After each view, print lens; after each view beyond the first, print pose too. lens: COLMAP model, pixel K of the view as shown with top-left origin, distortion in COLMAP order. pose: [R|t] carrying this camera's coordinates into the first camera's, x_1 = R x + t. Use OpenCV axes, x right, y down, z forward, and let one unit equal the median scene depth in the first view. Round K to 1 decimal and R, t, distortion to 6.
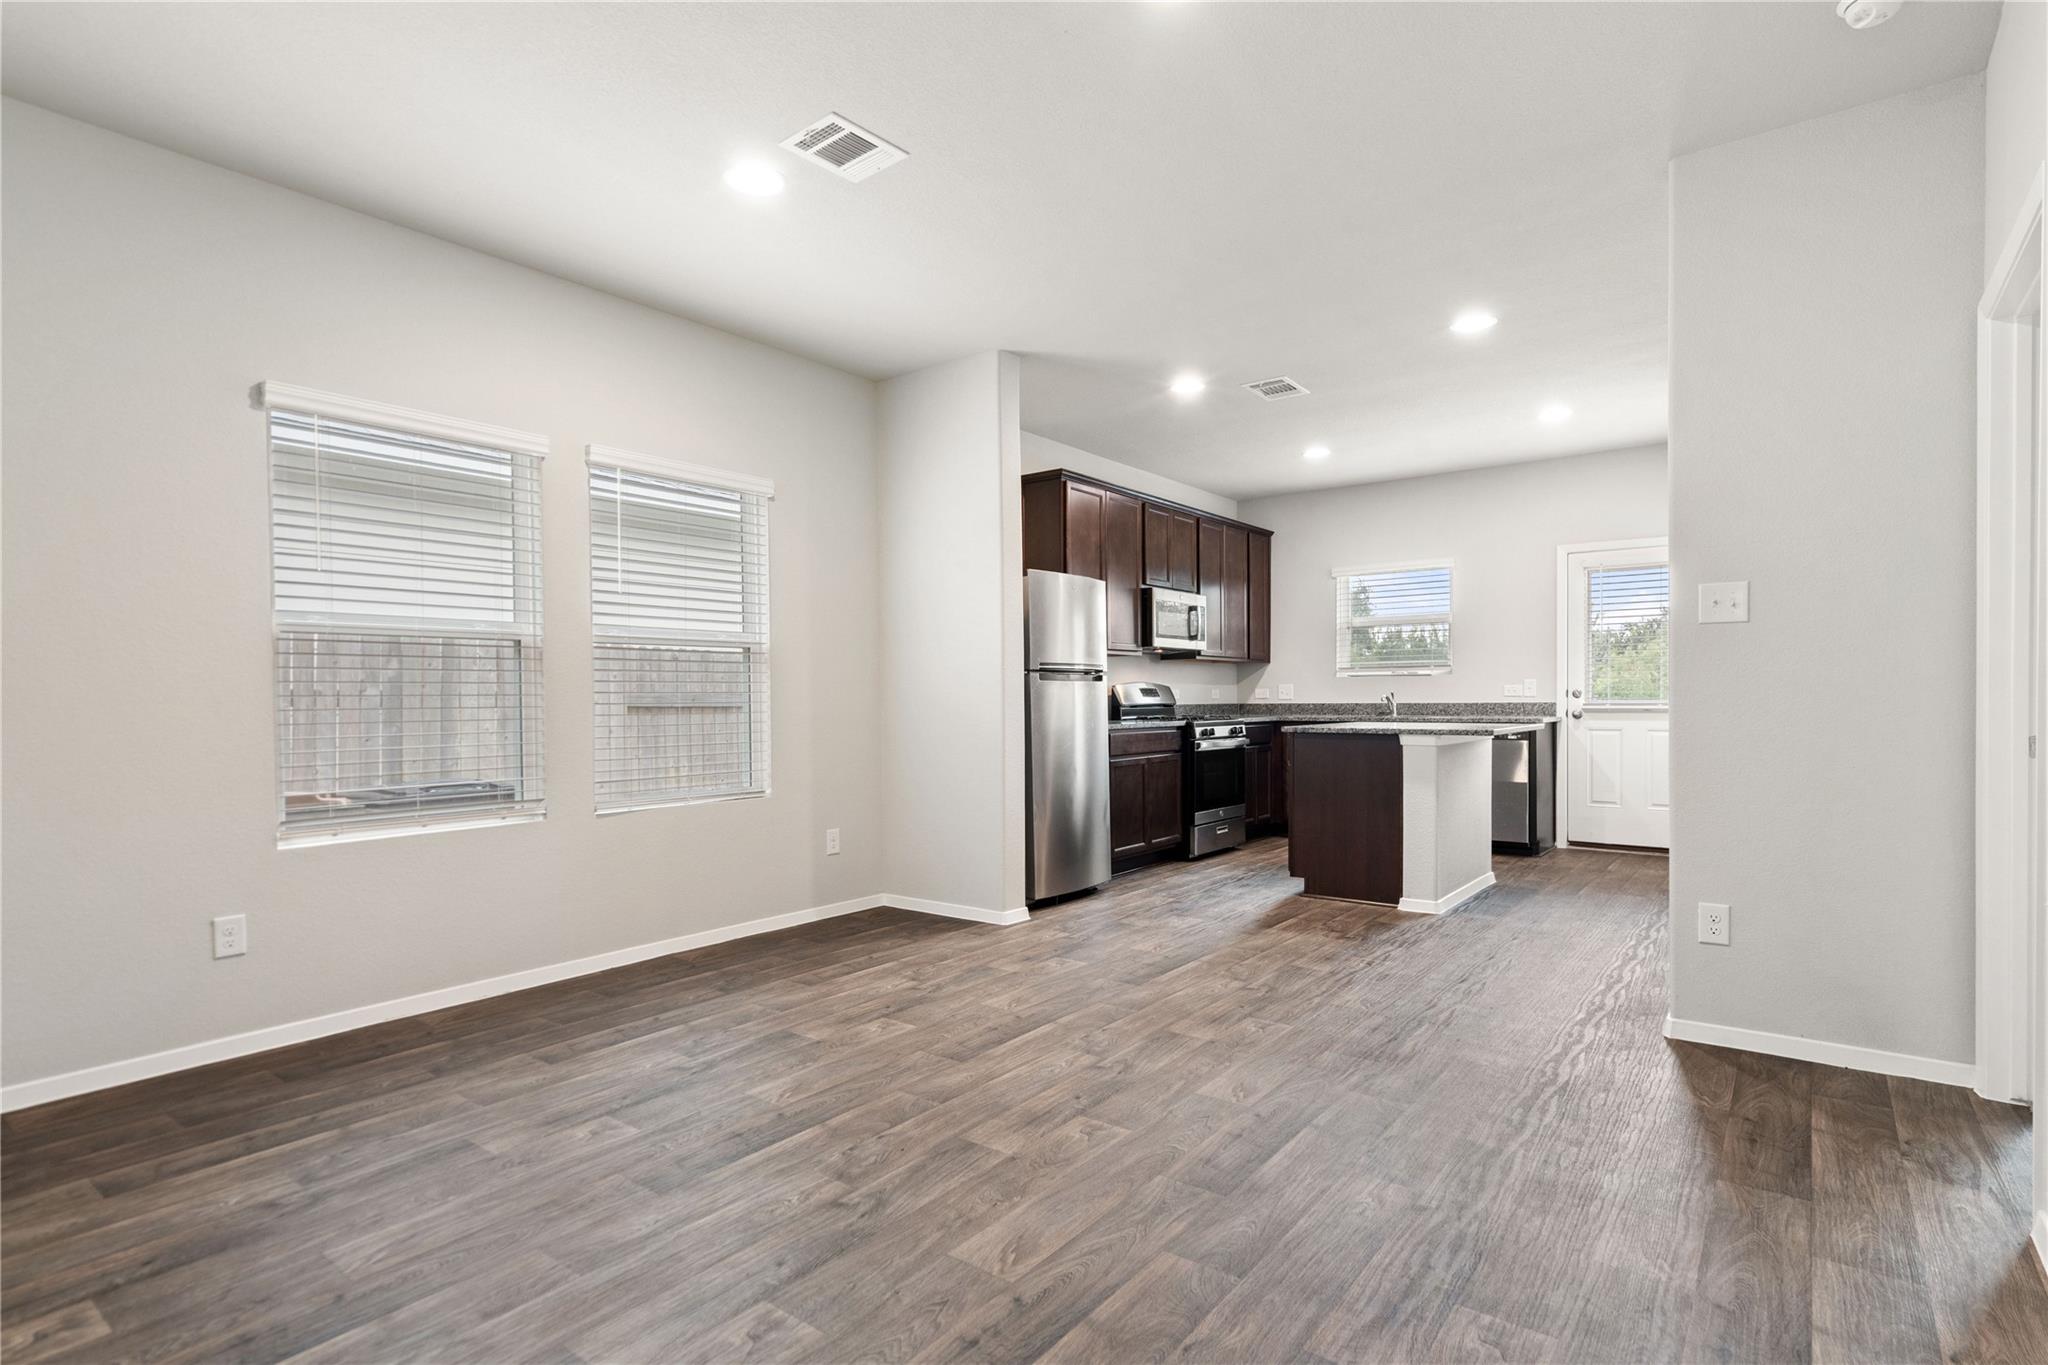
lens RADIAL K [[978.1, 0, 1029.6], [0, 978.1, 704.1], [0, 0, 1]] dist [0.000513, 0.001439]
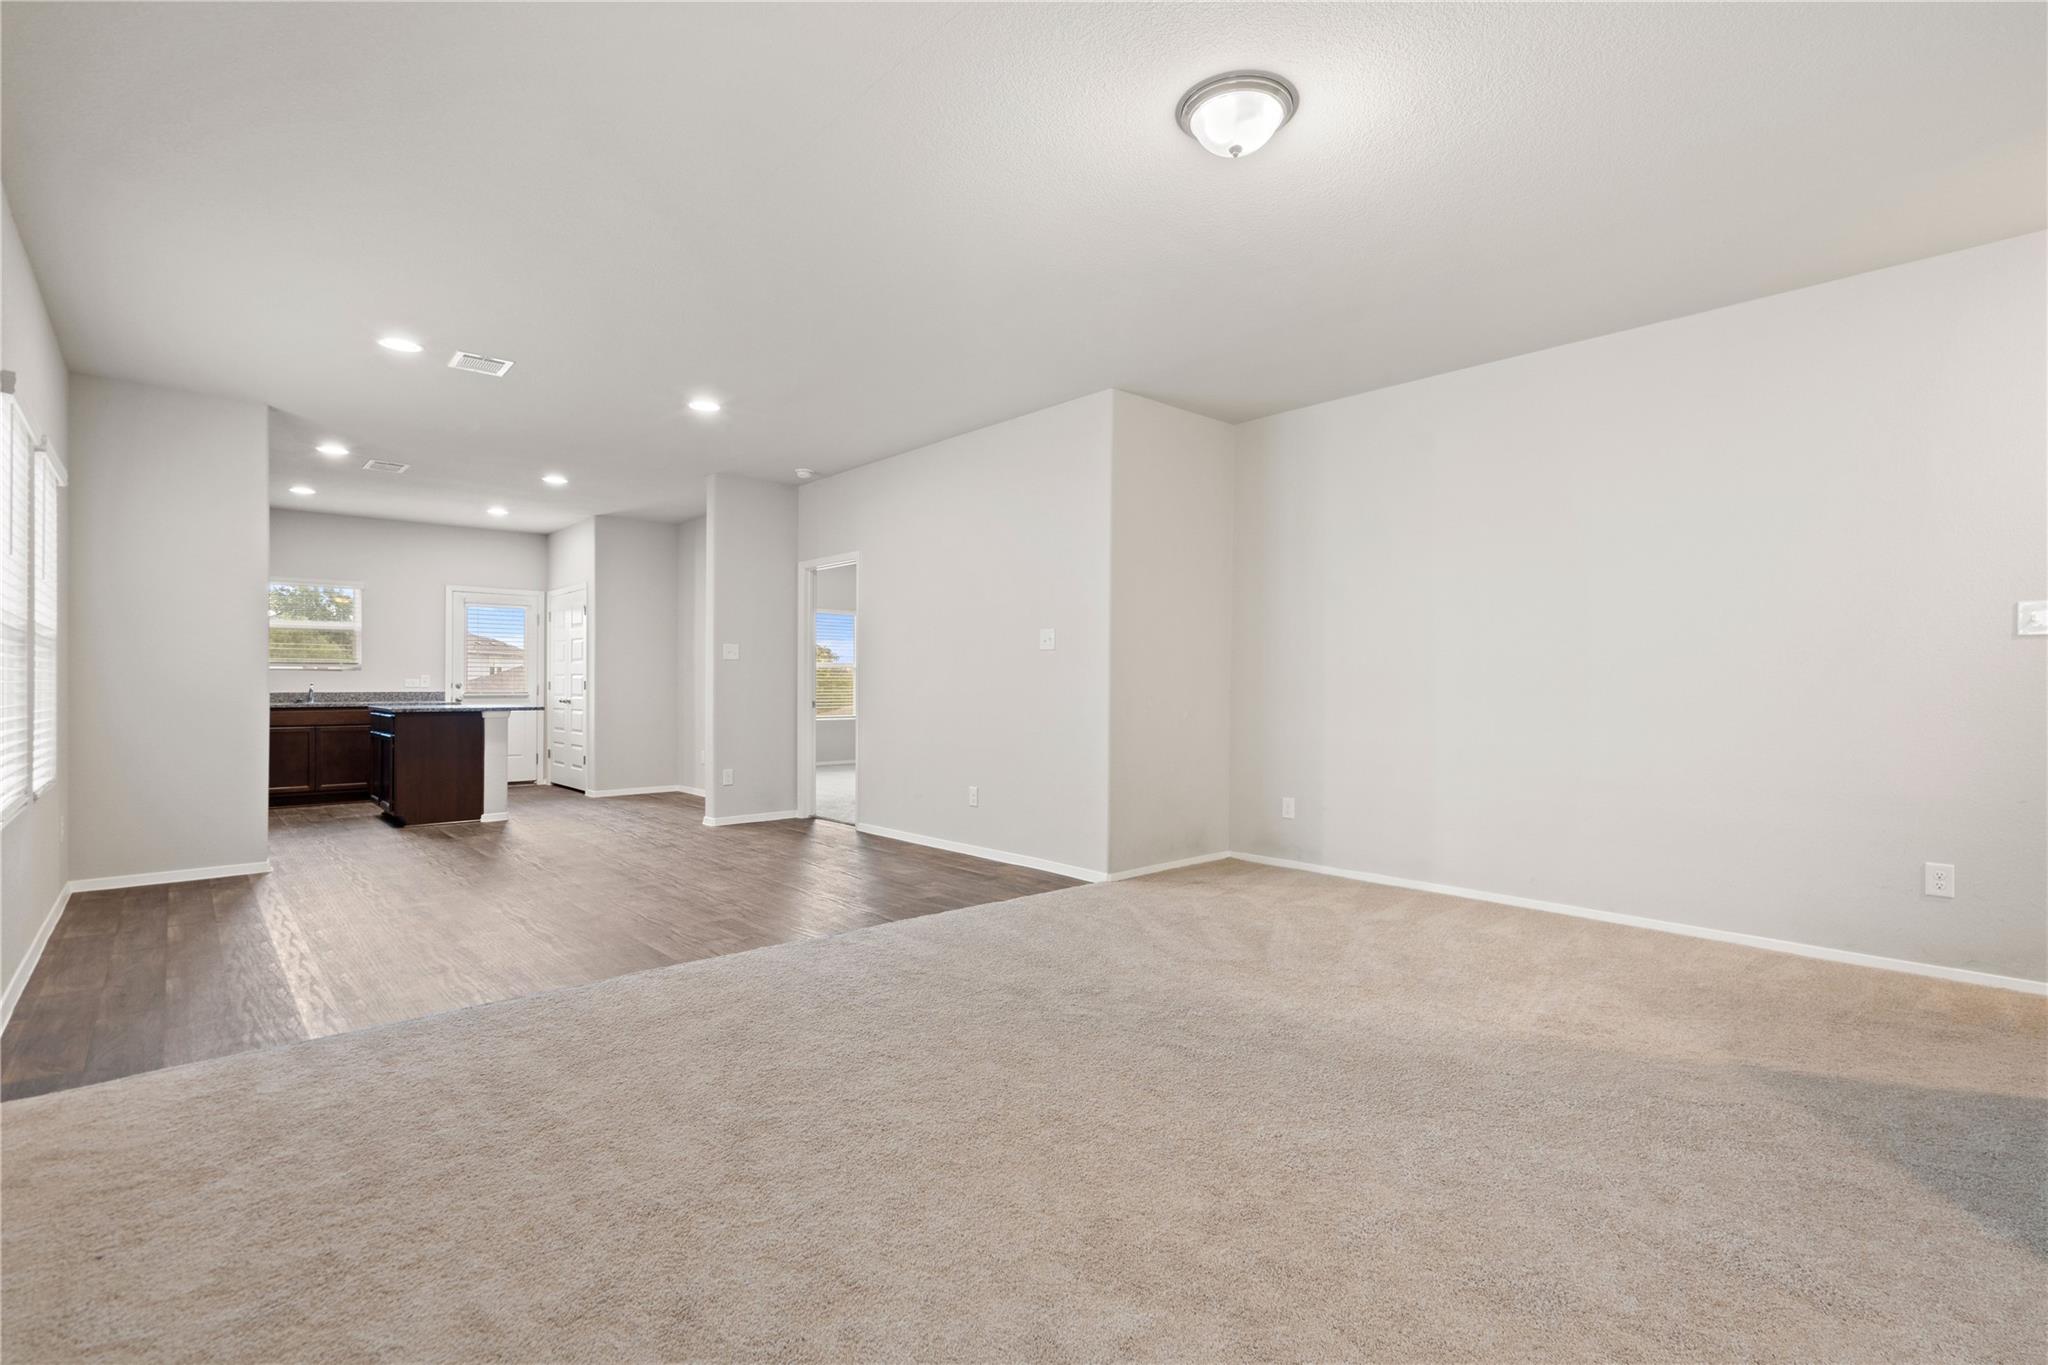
lens RADIAL K [[938.3, 0, 1014.2], [0, 938.3, 687.8], [0, 0, 1]] dist [-0.004275, 0.002588]
pose [[0.181264, 0.001955, 0.983433, -0.684269], [0.006052, 0.999977, -0.003103, 0.002195], [-0.983416, 0.006514, 0.181248, -0.083959]]
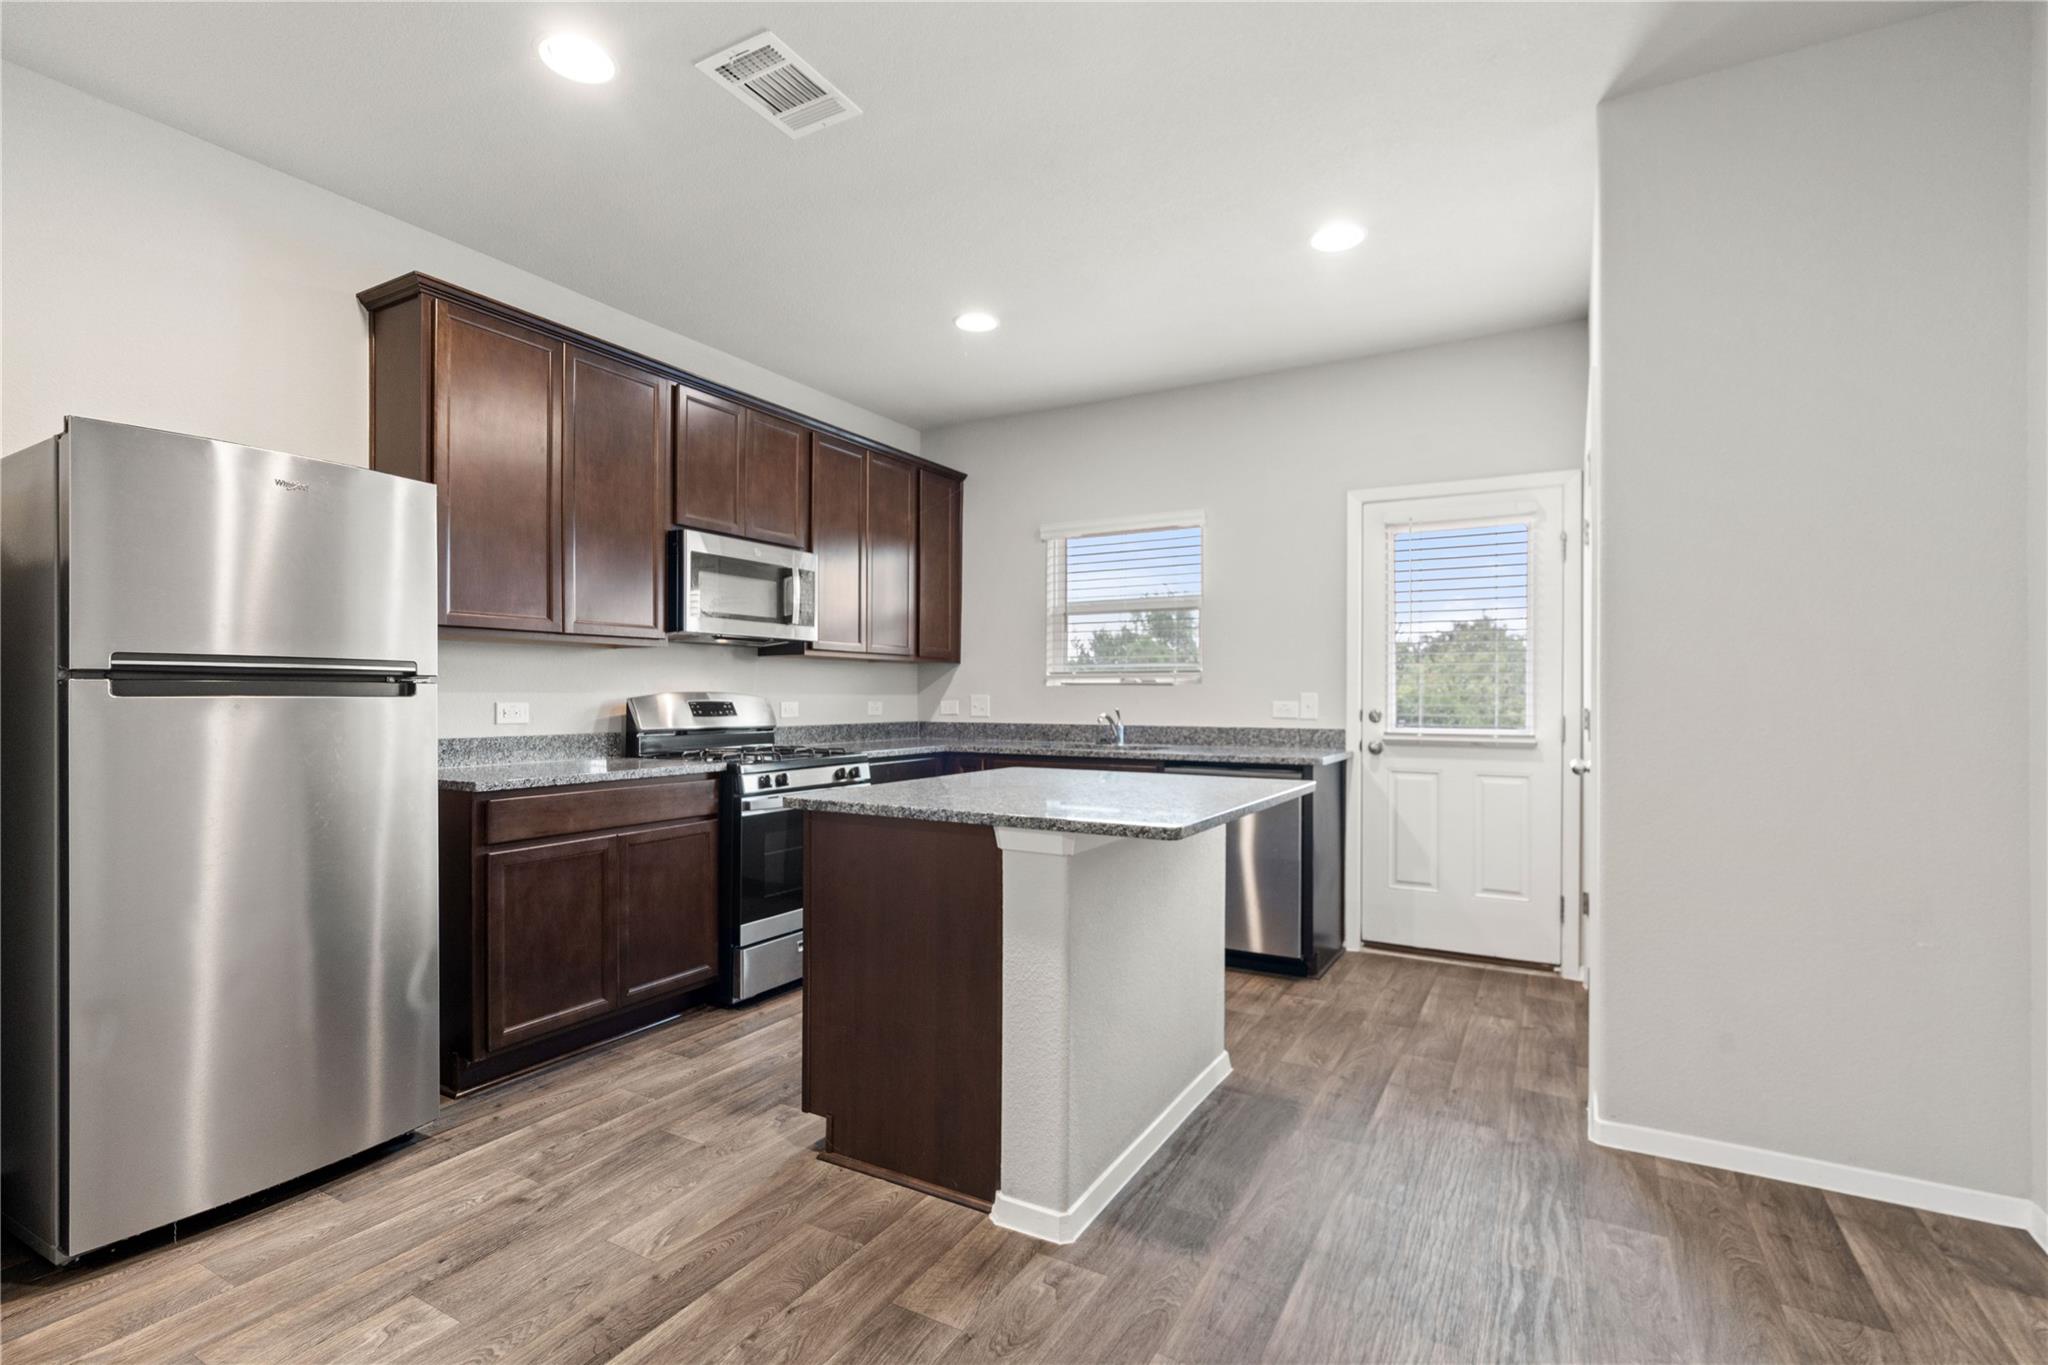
lens RADIAL K [[938.3, 0, 1020.6], [0, 938.3, 685.9], [0, 0, 1]] dist [-0.004275, 0.002588]
pose [[0.989971, 0.010125, 0.140907, 0.236067], [-0.007643, 0.999806, -0.018140, -0.017830], [-0.141063, 0.016881, 0.989857, 0.412238]]
